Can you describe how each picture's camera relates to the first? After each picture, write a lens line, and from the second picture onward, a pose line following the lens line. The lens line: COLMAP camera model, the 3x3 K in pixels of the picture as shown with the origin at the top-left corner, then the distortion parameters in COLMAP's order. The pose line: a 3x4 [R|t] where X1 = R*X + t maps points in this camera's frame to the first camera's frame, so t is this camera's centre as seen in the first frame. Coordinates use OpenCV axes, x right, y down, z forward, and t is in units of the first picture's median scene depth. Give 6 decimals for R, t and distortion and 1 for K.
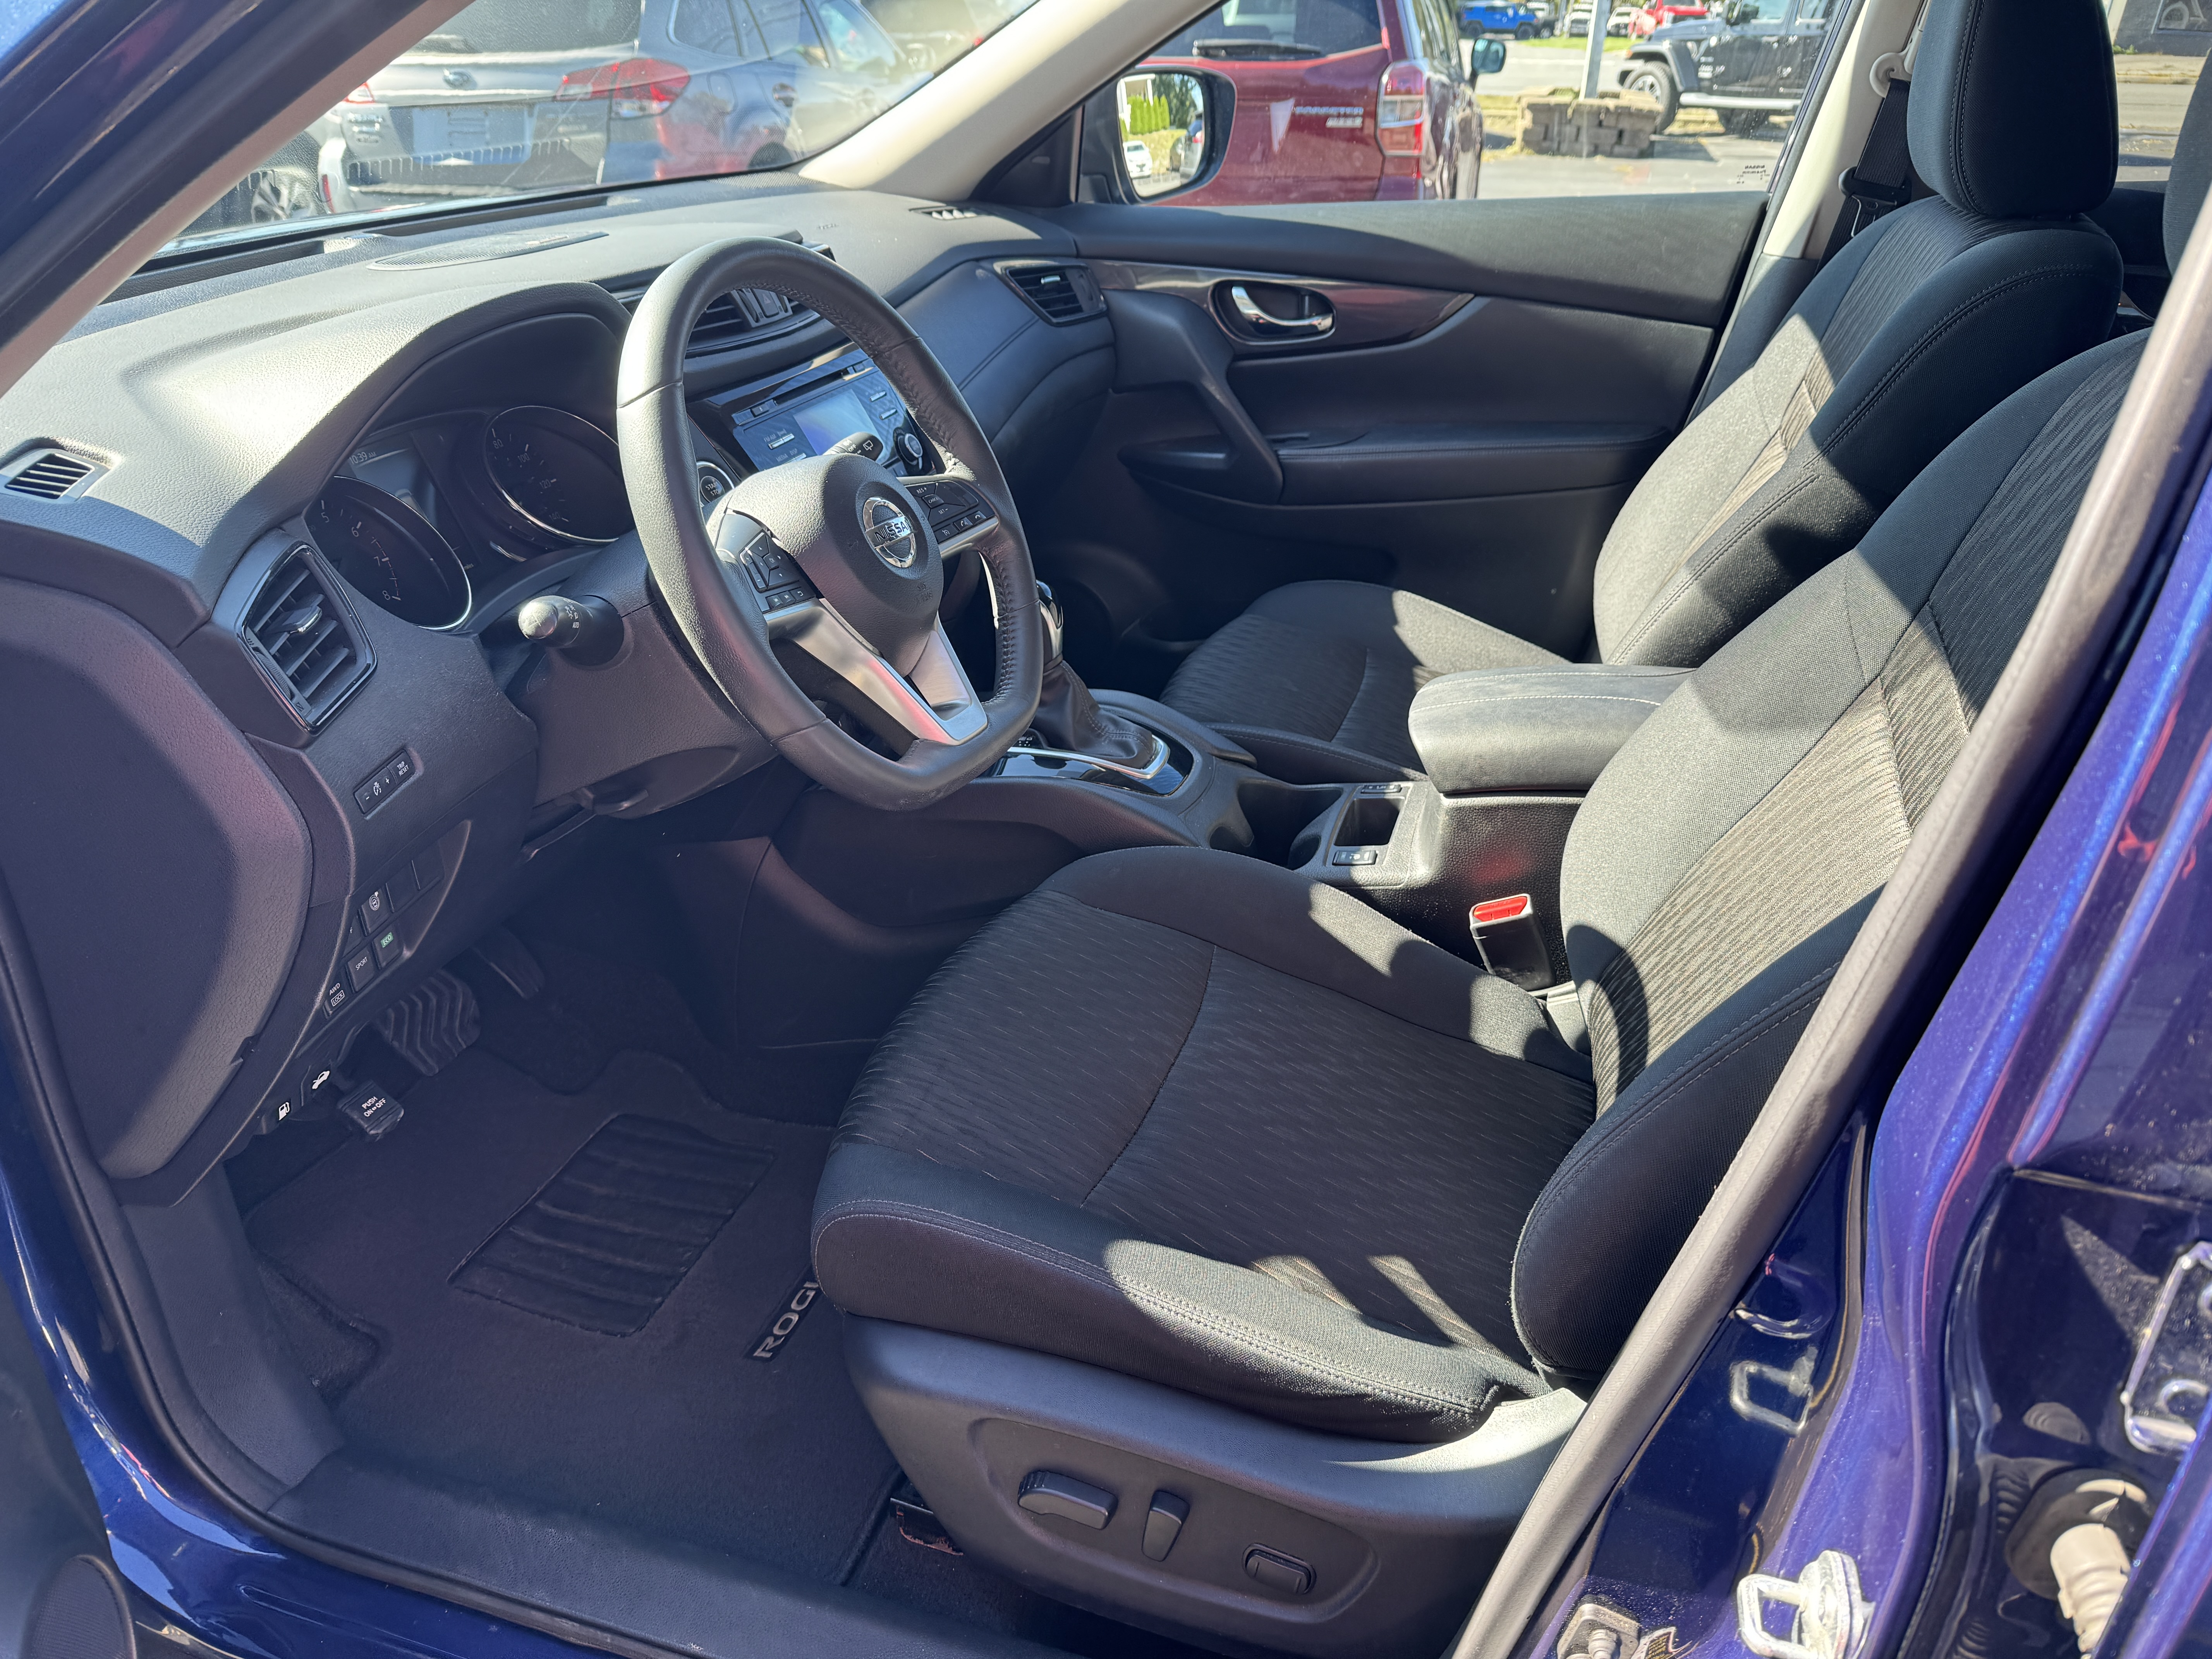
lens RADIAL K [[1538.5, 0, 1100.9], [0, 1538.5, 800.3], [0, 0, 1]] dist [0.052095, -0.083390]
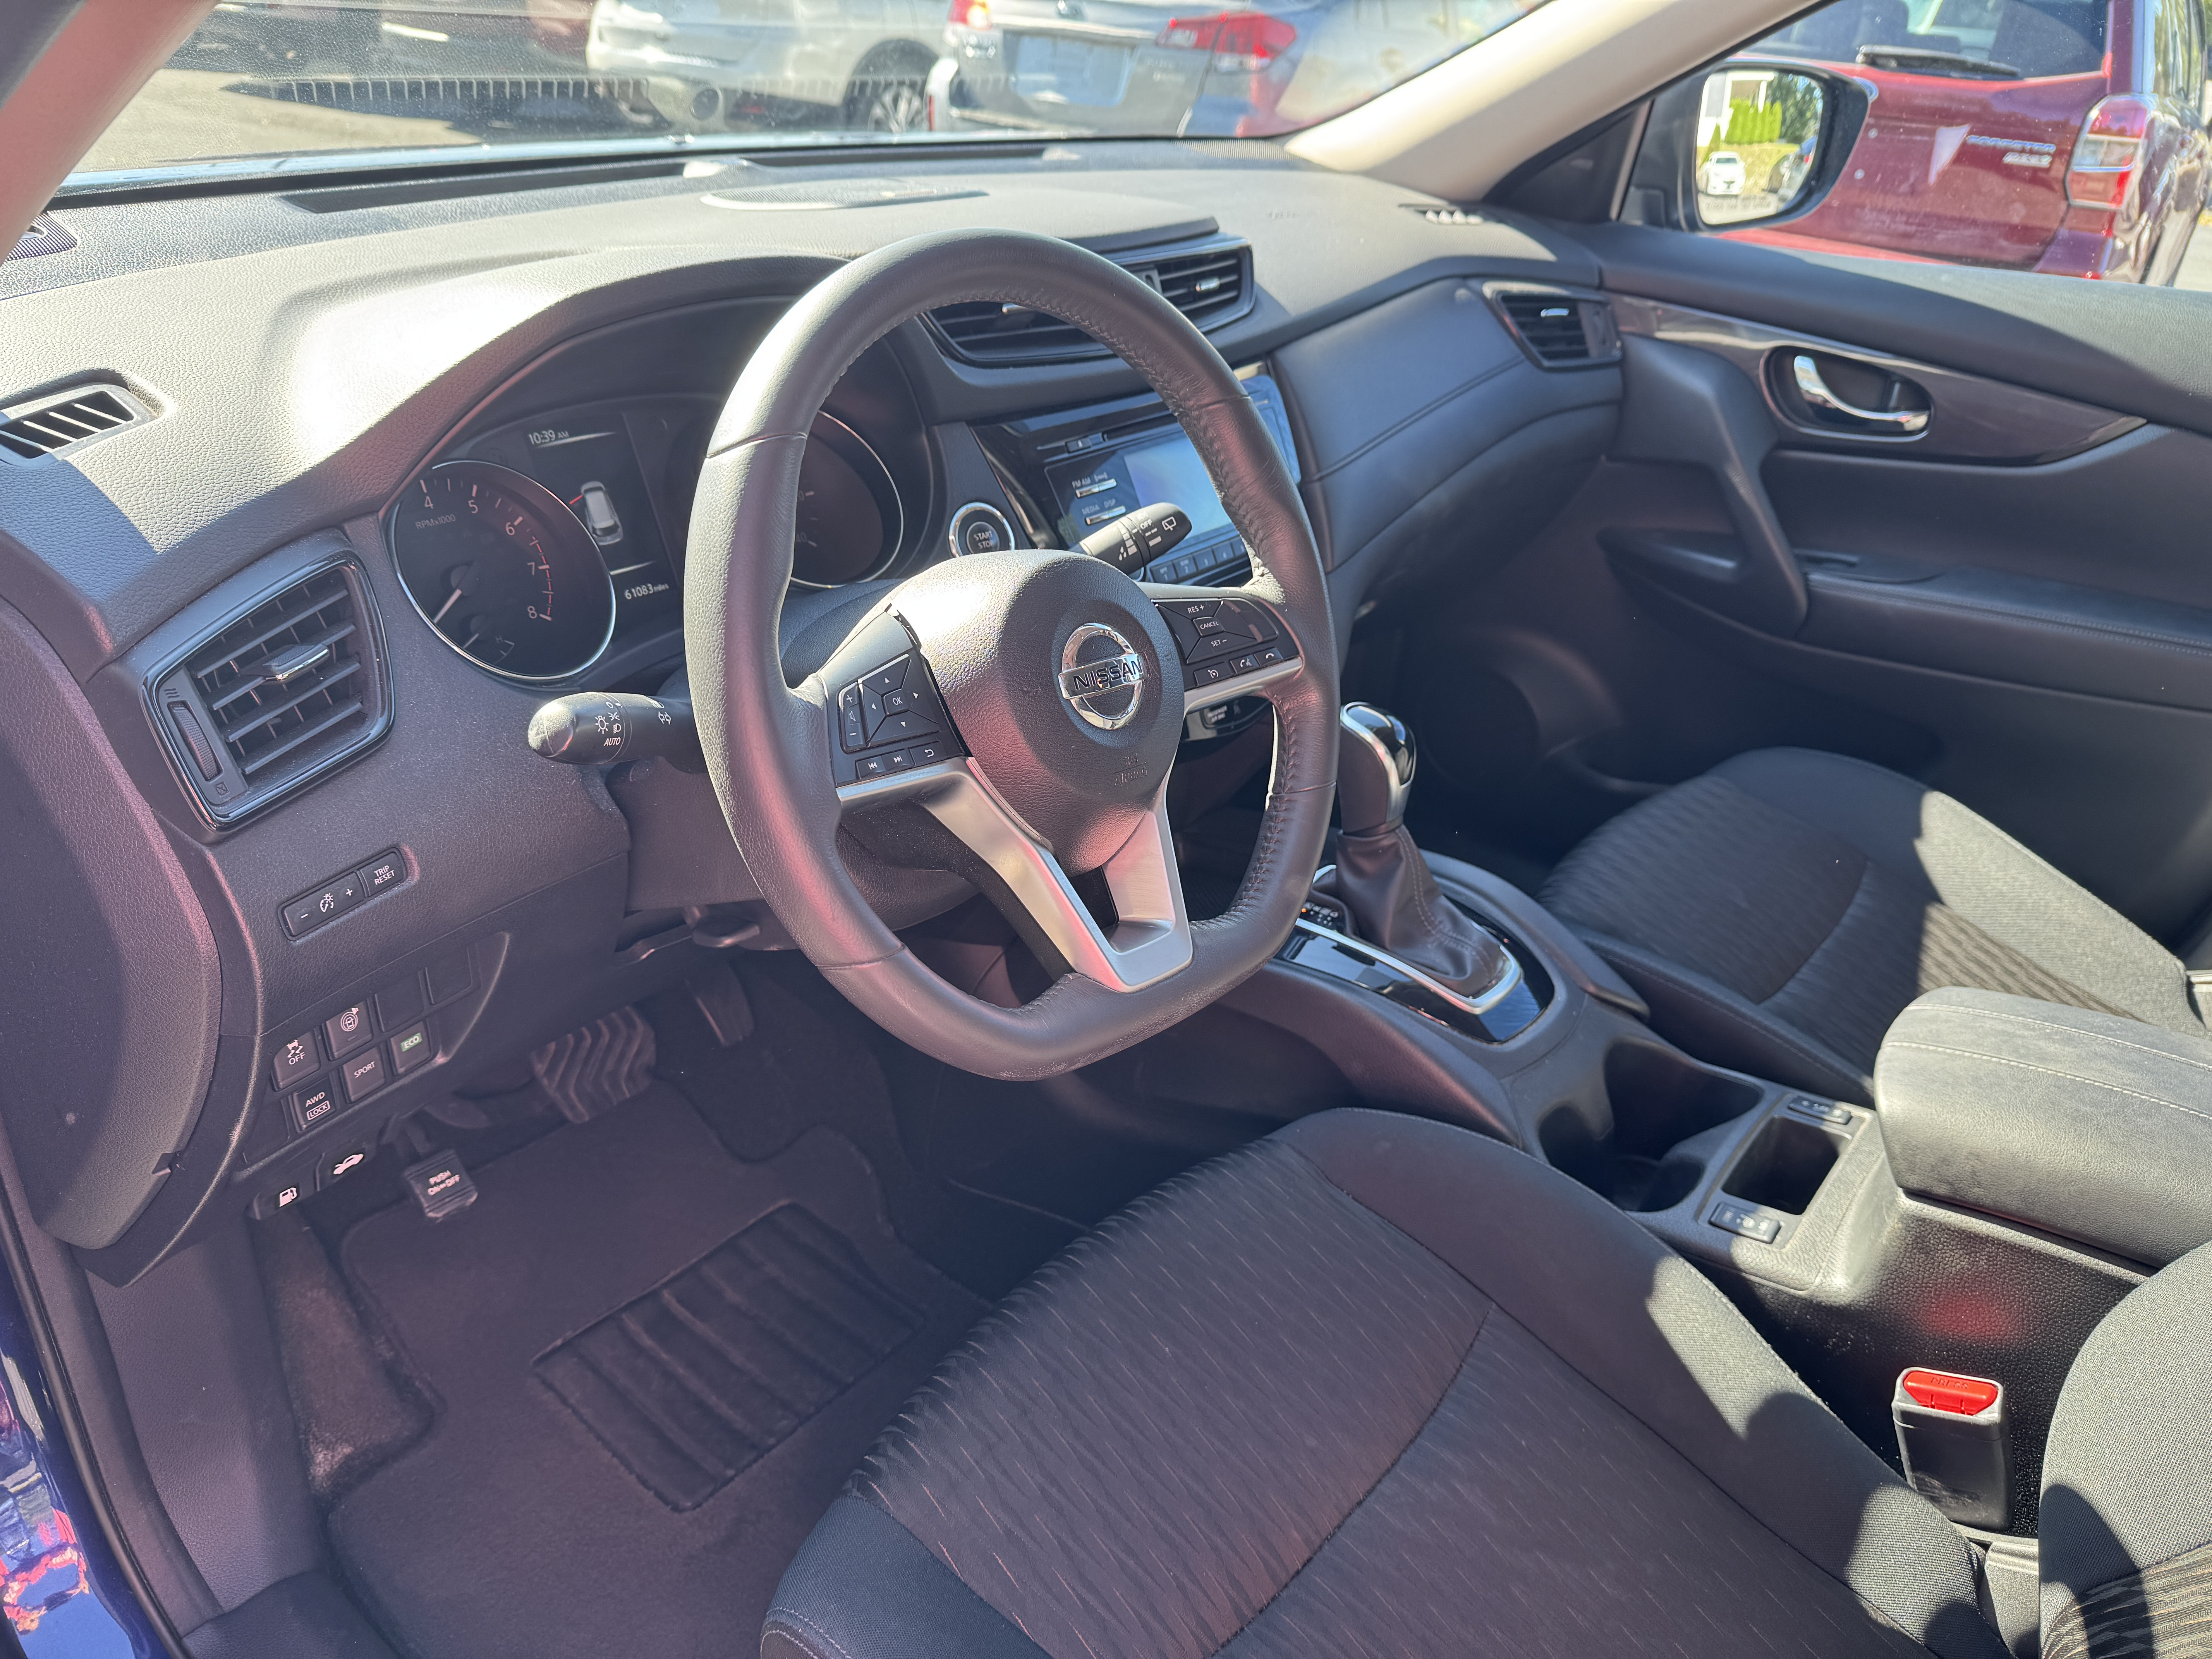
lens RADIAL K [[1538.5, 0, 1100.9], [0, 1538.5, 800.3], [0, 0, 1]] dist [0.052095, -0.083390]
pose [[0.929462, 0.232197, -0.286679, 0.048845], [-0.227721, 0.972475, 0.049350, -0.105641], [0.290247, 0.019414, 0.956755, 0.234368]]
